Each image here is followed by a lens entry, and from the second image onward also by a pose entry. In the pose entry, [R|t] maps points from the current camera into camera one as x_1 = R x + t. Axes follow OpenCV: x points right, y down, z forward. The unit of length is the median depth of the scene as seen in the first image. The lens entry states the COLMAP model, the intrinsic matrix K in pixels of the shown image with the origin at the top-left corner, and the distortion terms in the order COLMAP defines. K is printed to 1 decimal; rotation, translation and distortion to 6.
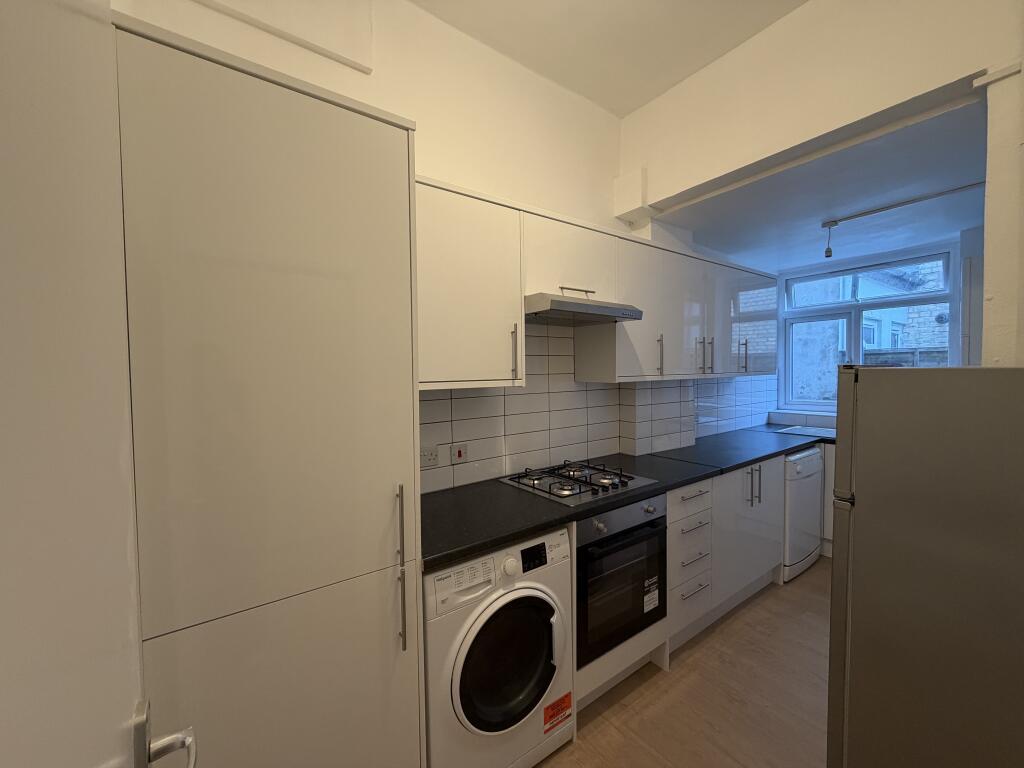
lens RADIAL K [[411.4, 0, 509.8], [0, 411.4, 384.2], [0, 0, 1]] dist [-0.001322, -0.000175]
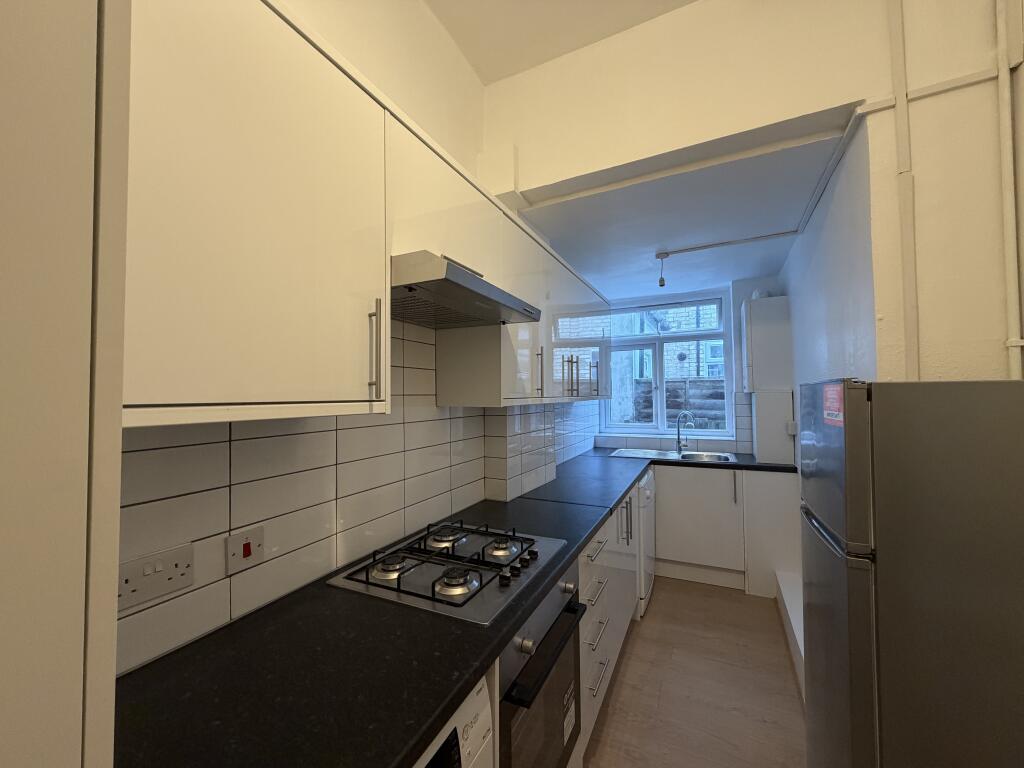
lens RADIAL K [[411.4, 0, 509.8], [0, 411.4, 384.2], [0, 0, 1]] dist [-0.001322, -0.000175]
pose [[0.885959, 0.018159, 0.463408, -0.063320], [0.012994, 0.997869, -0.063943, 0.002870], [-0.463581, 0.062673, 0.883835, 0.339272]]
